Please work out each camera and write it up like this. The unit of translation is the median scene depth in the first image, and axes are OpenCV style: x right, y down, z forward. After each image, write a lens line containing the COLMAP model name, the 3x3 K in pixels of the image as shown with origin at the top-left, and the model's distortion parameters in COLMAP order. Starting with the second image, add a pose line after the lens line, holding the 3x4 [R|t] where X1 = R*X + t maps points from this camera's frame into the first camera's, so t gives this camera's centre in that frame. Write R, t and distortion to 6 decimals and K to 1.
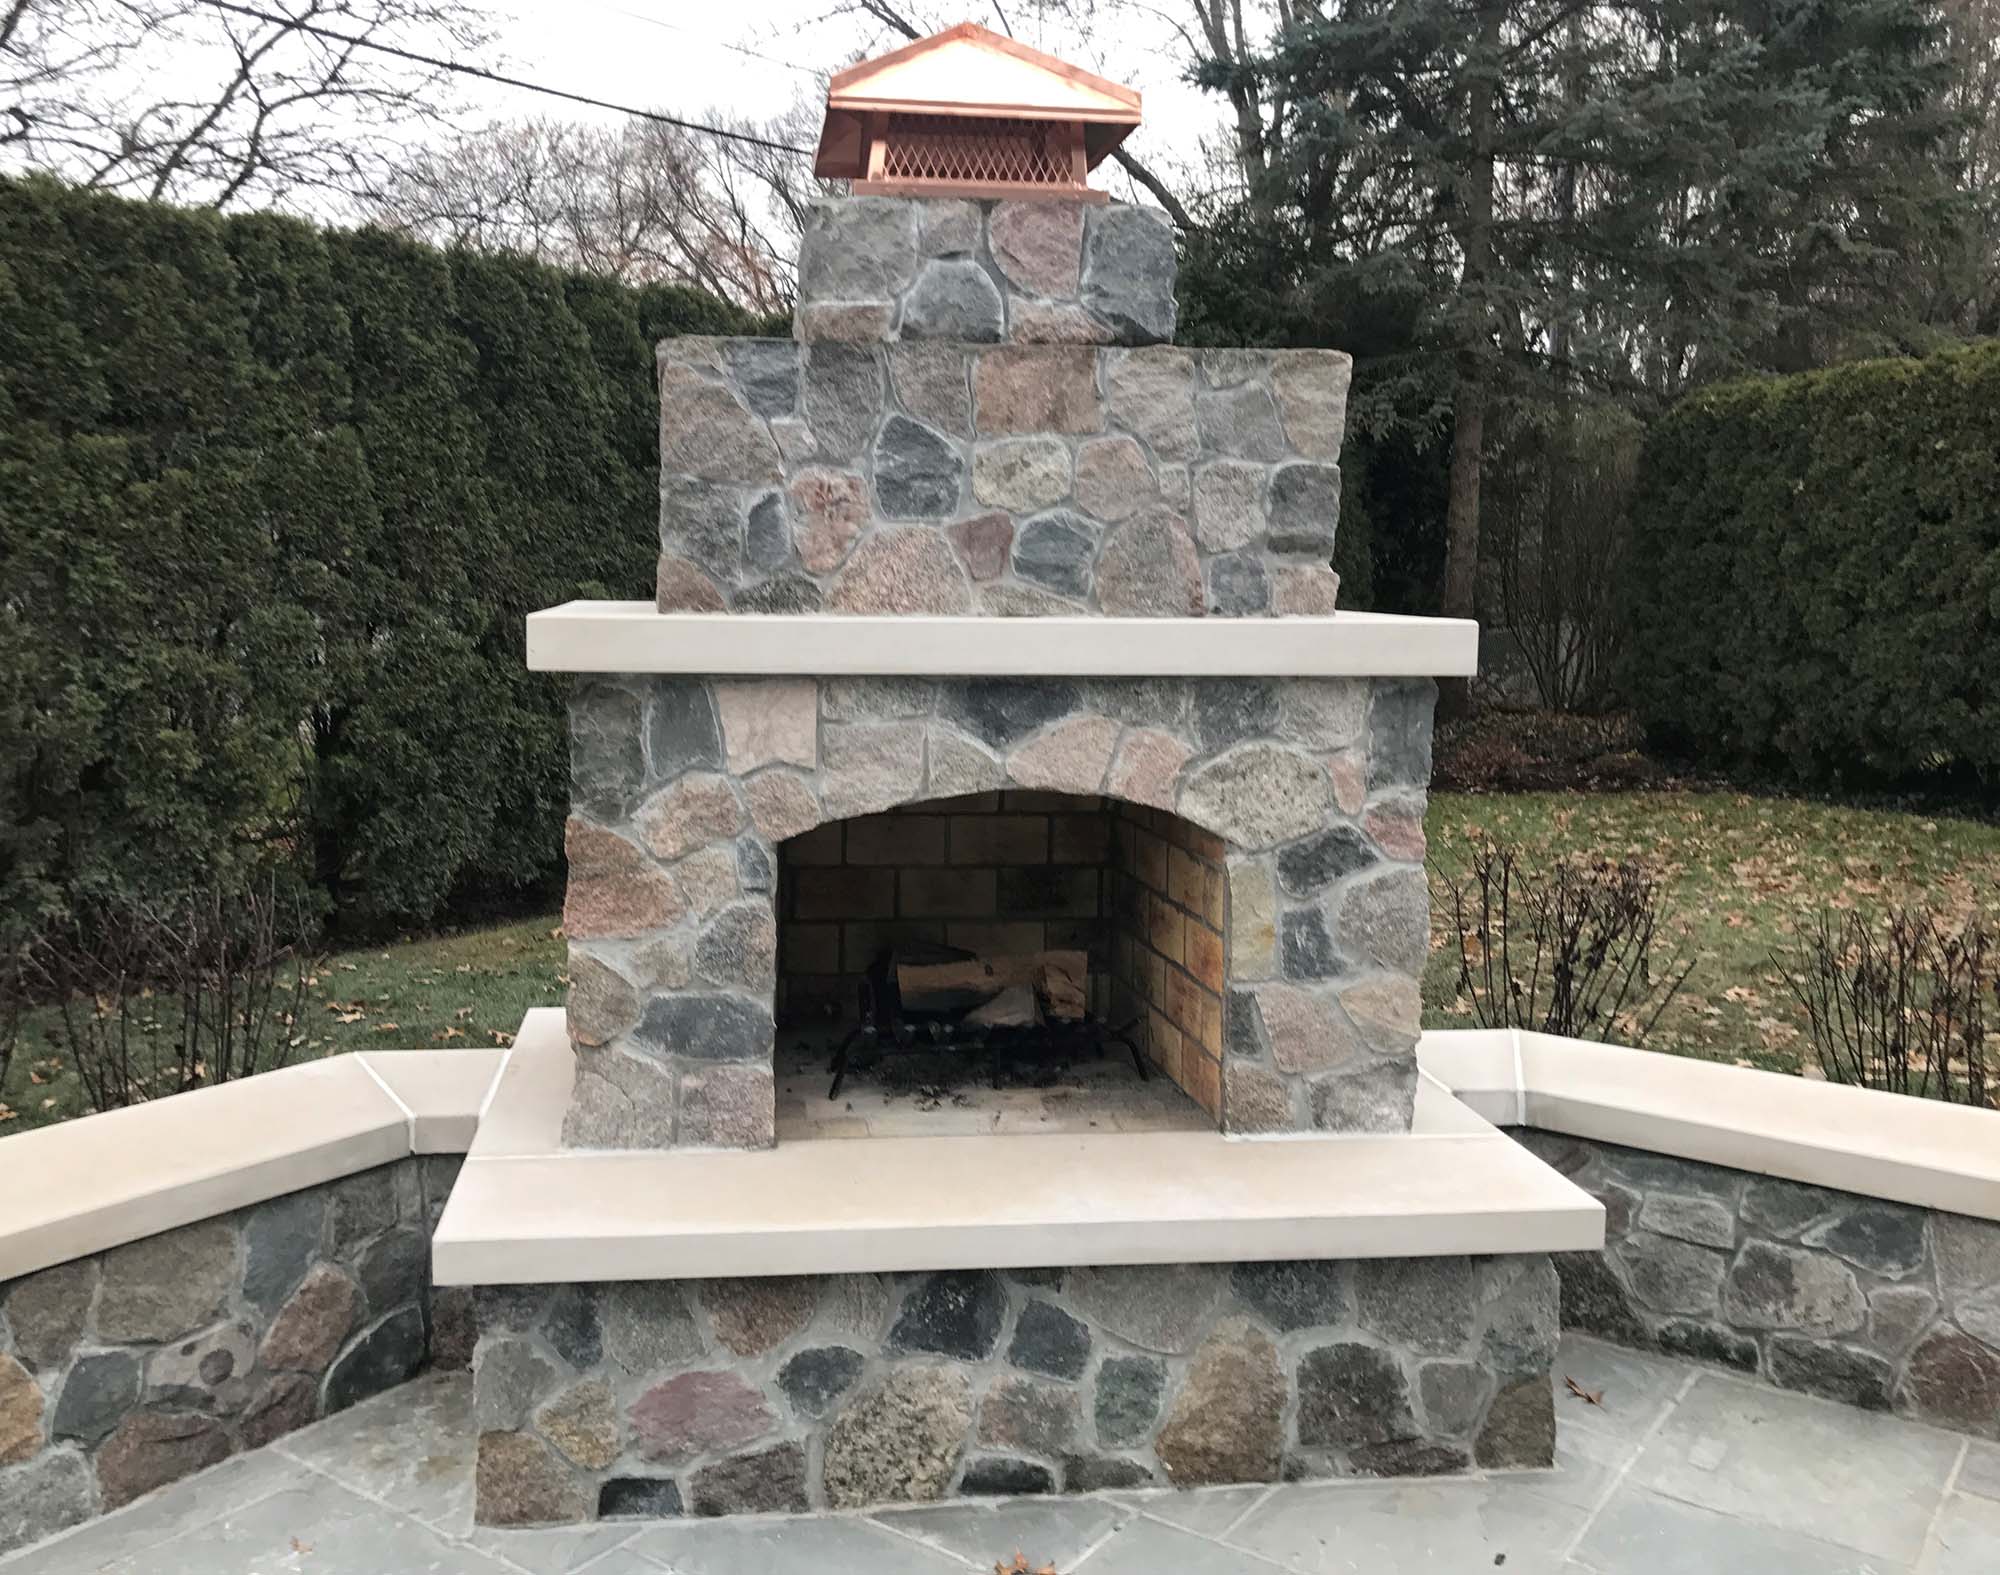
lens RADIAL K [[1746.4, 0, 998.7], [0, 1746.4, 776.1], [0, 0, 1]] dist [0.017674, -0.012878]
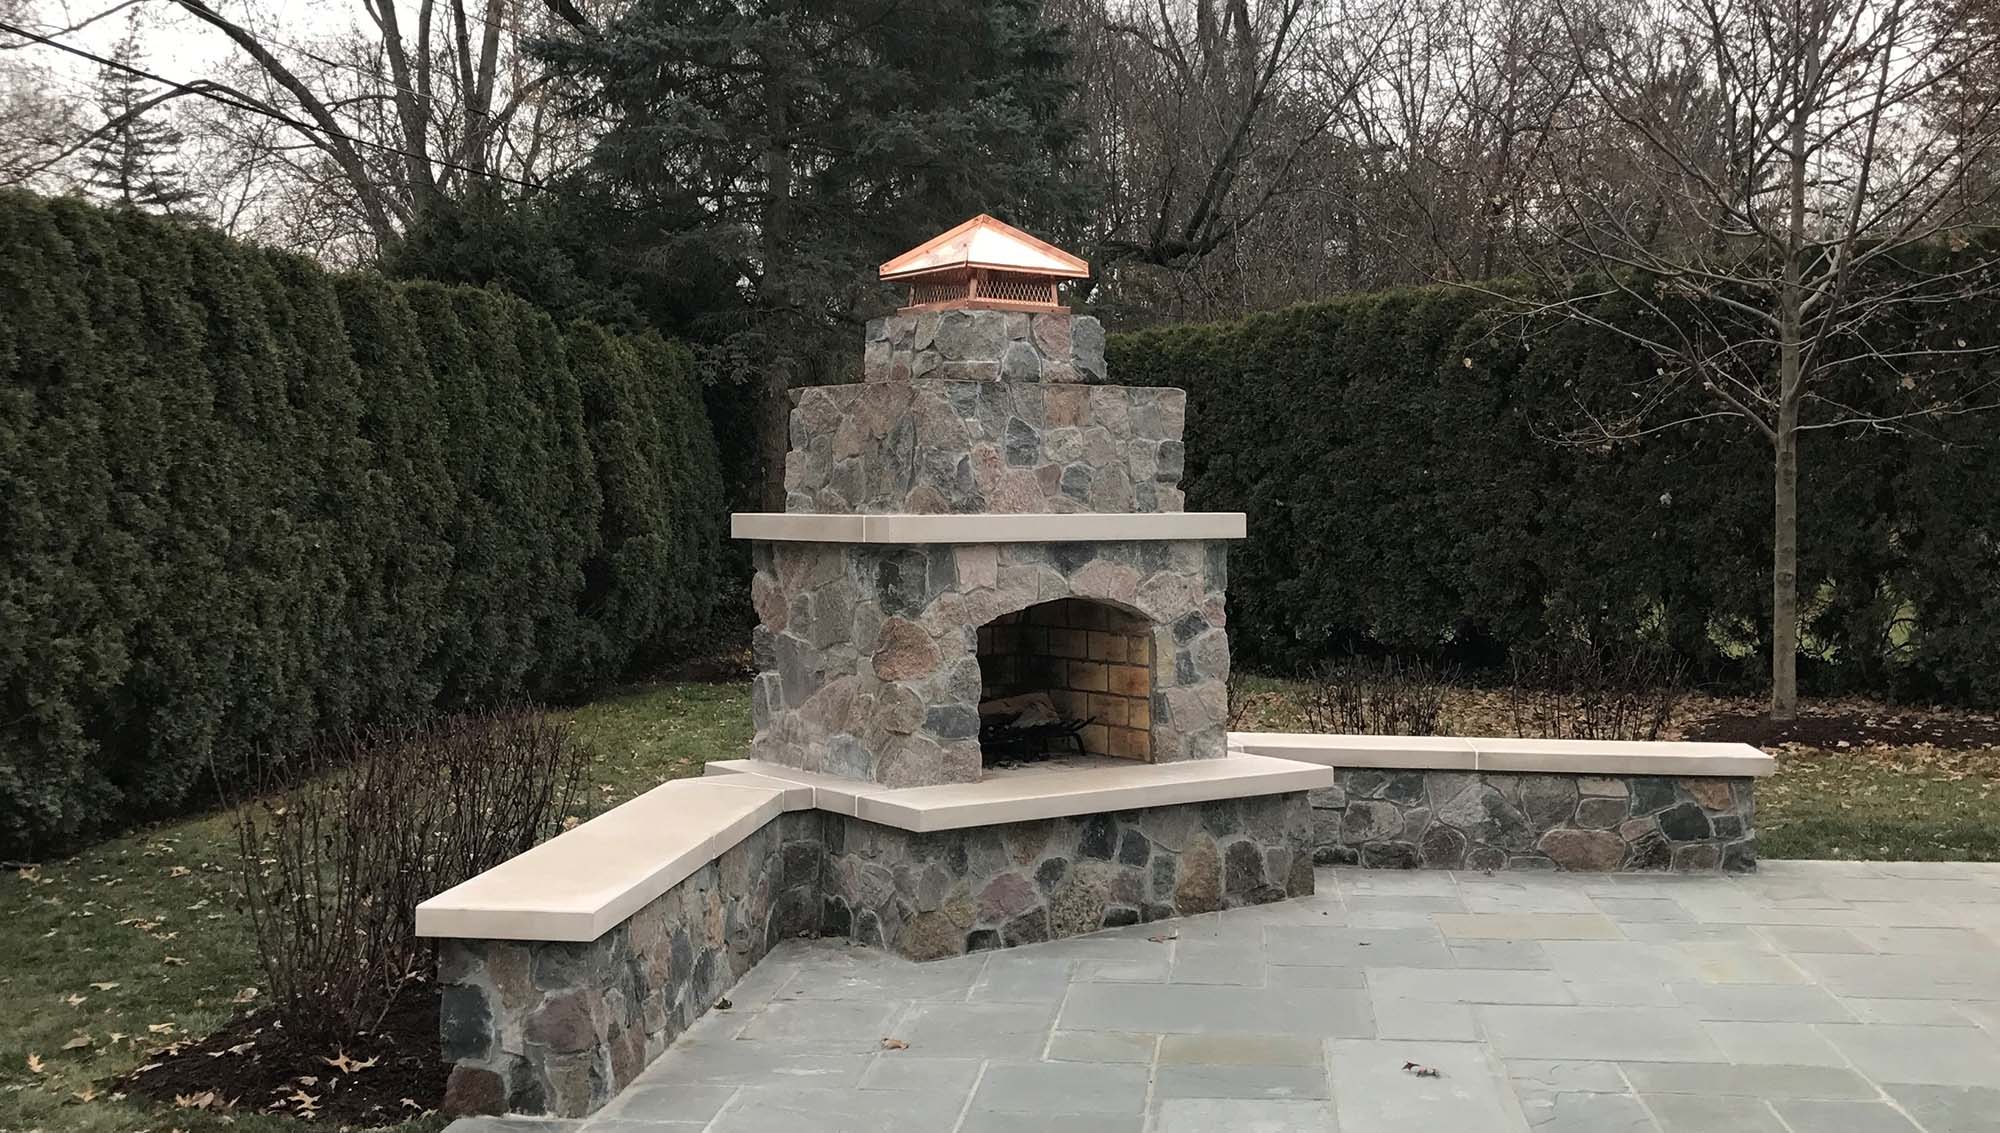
lens RADIAL K [[2098.7, 0, 998.8], [0, 2098.7, 497.0], [0, 0, 1]] dist [0.033813, 0.000000]
pose [[0.863139, -0.010686, 0.504854, -1.316558], [0.069700, 0.992728, -0.098152, 0.127645], [-0.500133, 0.119907, 0.857607, -1.094356]]
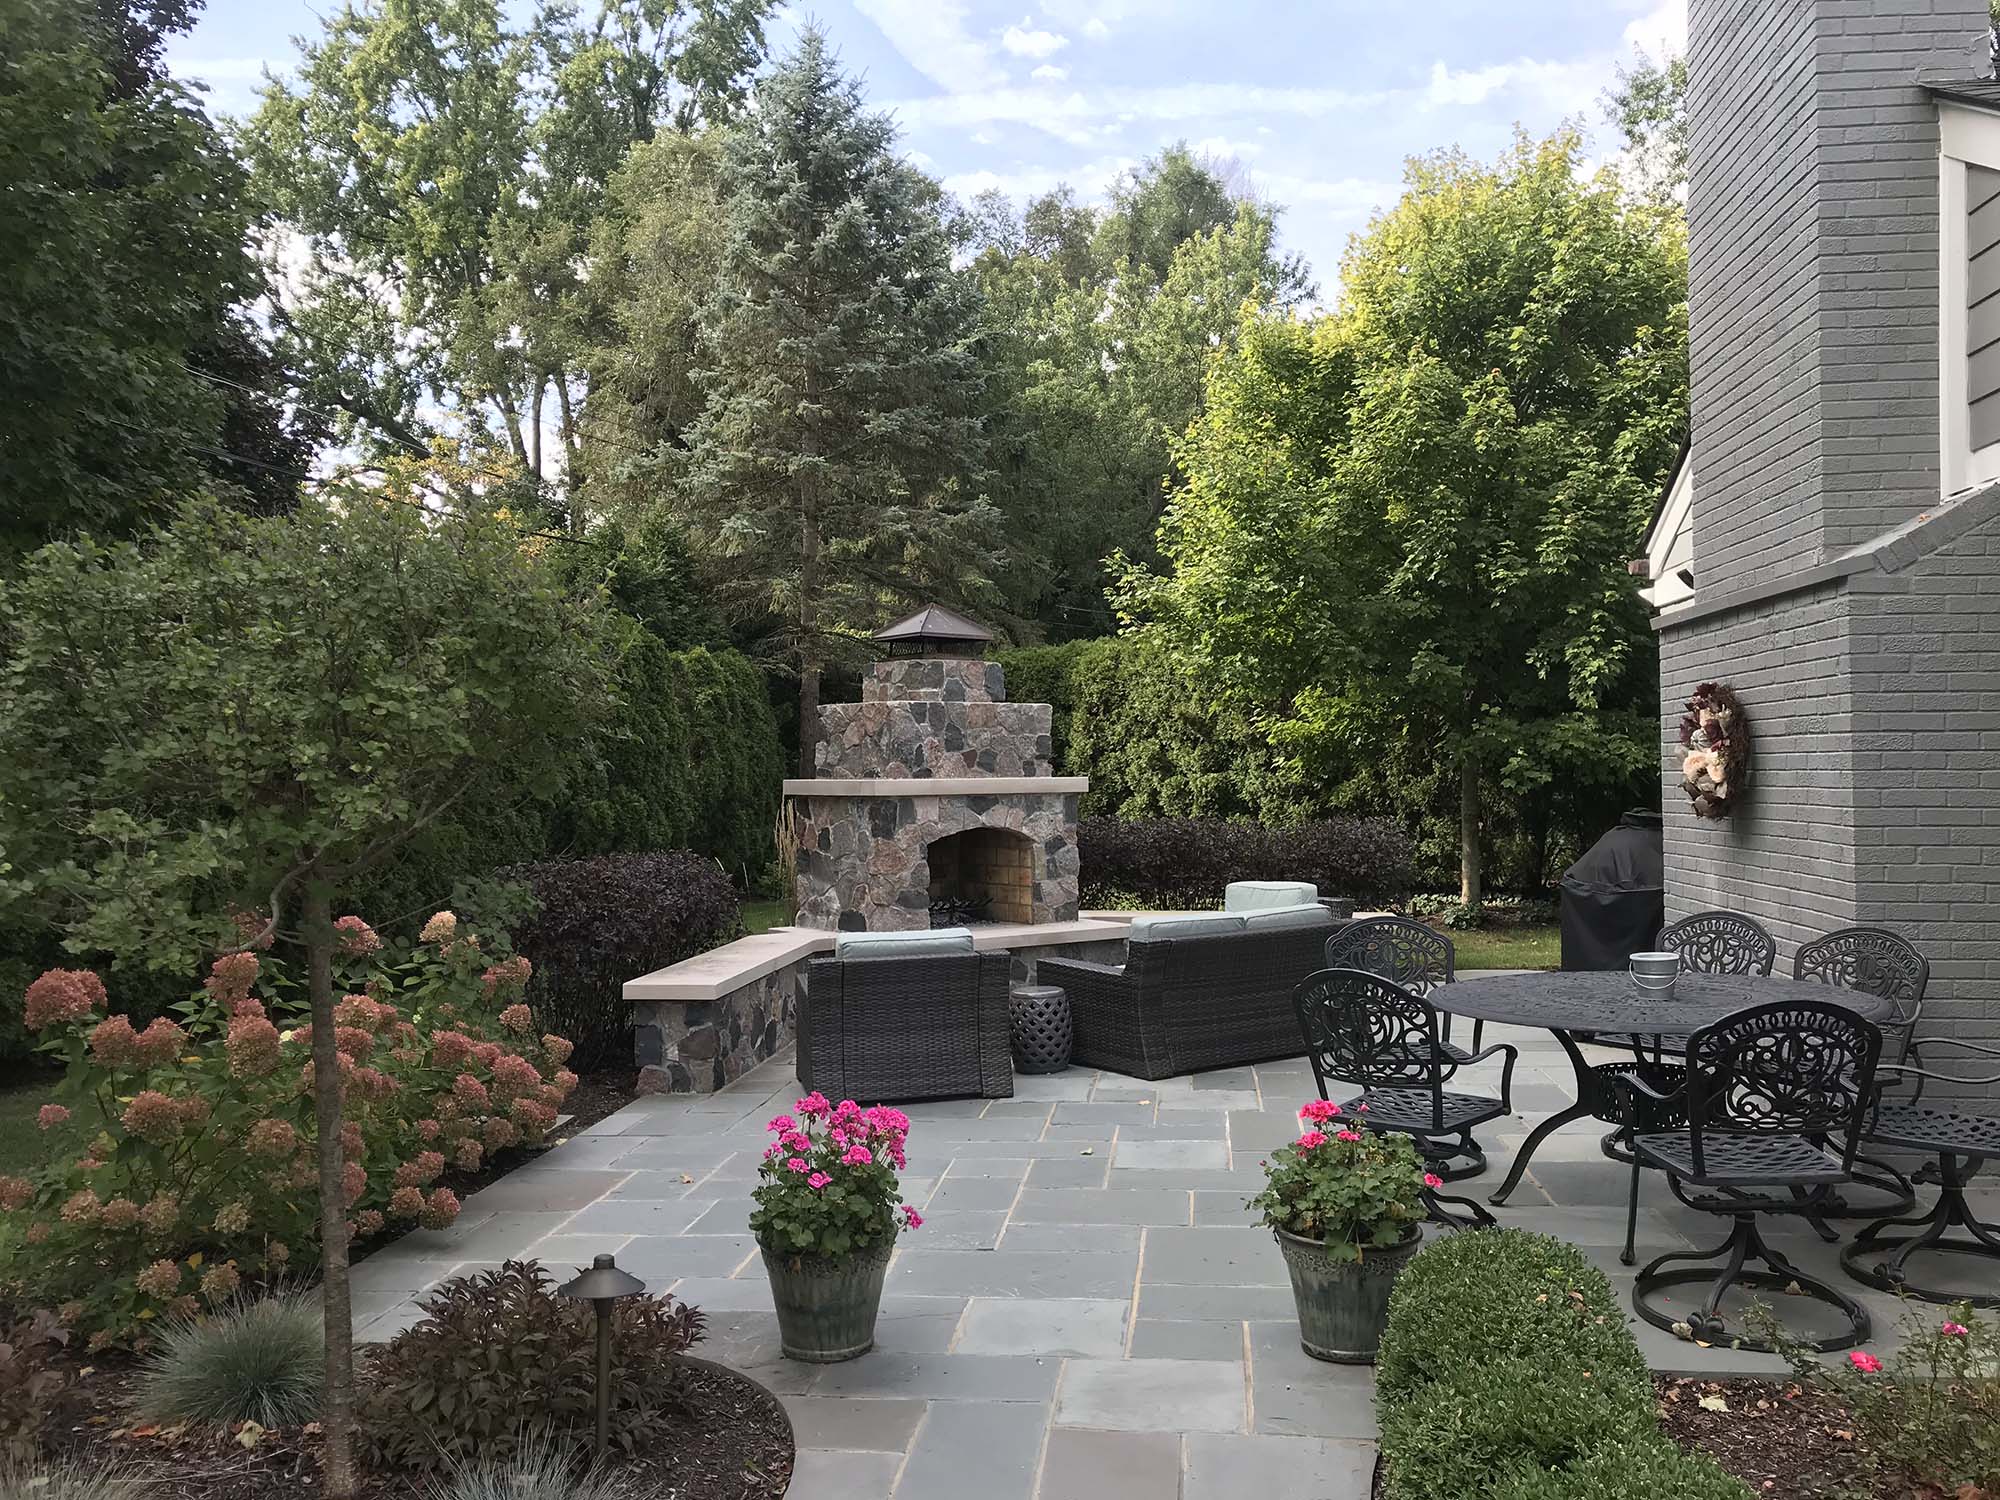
lens RADIAL K [[1635.5, 0, 1024.7], [0, 1635.5, 704.1], [0, 0, 1]] dist [0.001547, -0.007564]
pose [[0.850554, 0.003847, 0.525874, -1.657326], [0.077923, 0.988013, -0.133262, 0.208936], [-0.520082, 0.154324, 0.840059, -1.850149]]
